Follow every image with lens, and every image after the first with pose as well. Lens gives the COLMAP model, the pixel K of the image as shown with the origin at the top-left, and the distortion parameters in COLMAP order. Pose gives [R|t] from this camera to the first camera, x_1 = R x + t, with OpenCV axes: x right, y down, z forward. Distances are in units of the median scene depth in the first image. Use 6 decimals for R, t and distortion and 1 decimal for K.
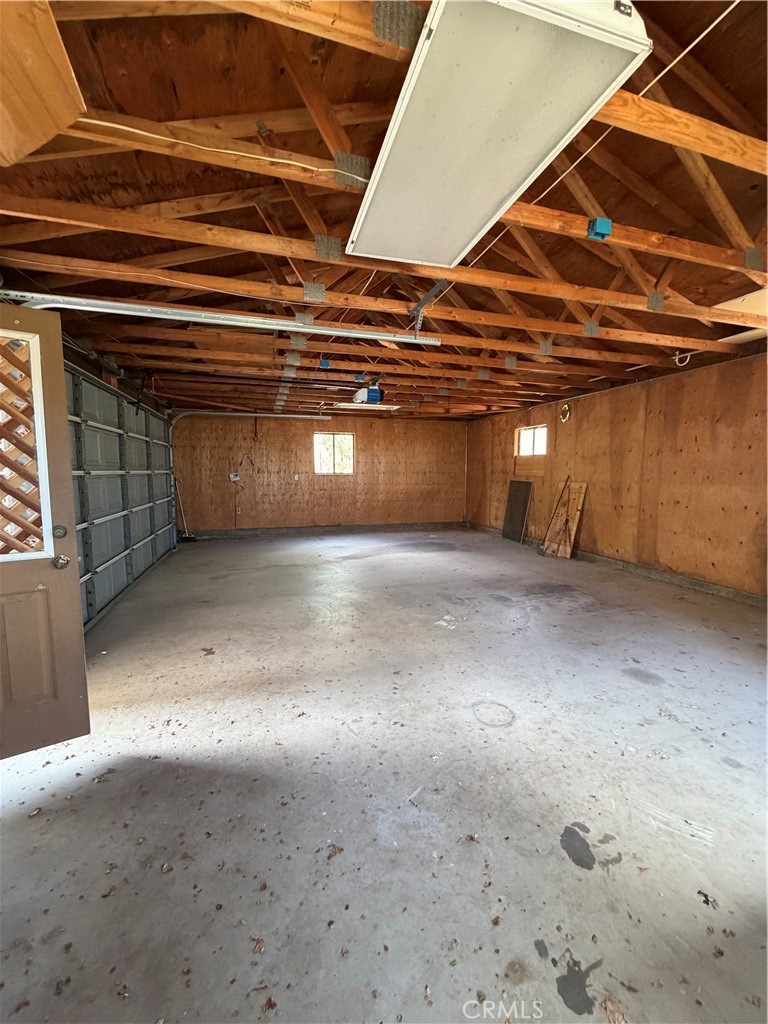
lens RADIAL K [[408.9, 0, 383.1], [0, 408.9, 510.4], [0, 0, 1]] dist [-0.000370, -0.000272]
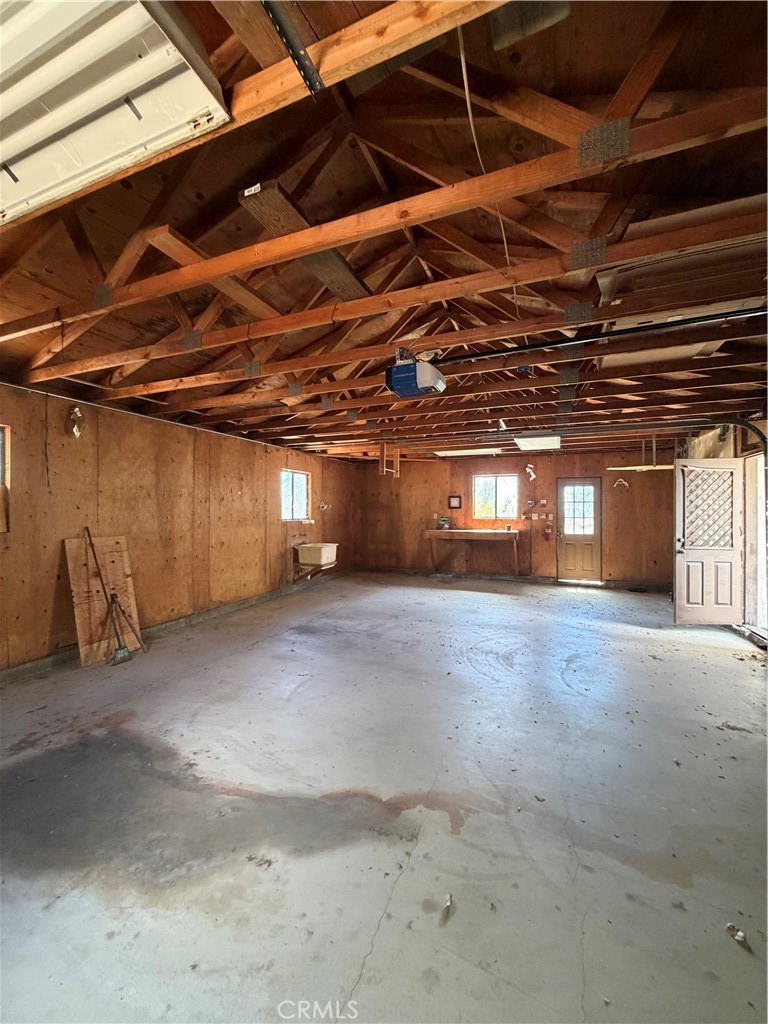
lens RADIAL K [[408.9, 0, 385.6], [0, 408.9, 511.9], [0, 0, 1]] dist [-0.000370, -0.000272]
pose [[-0.780246, -0.002217, 0.625469, -0.355922], [0.061693, 0.994845, 0.080485, -0.167620], [-0.622423, 0.101385, -0.776087, 1.551143]]
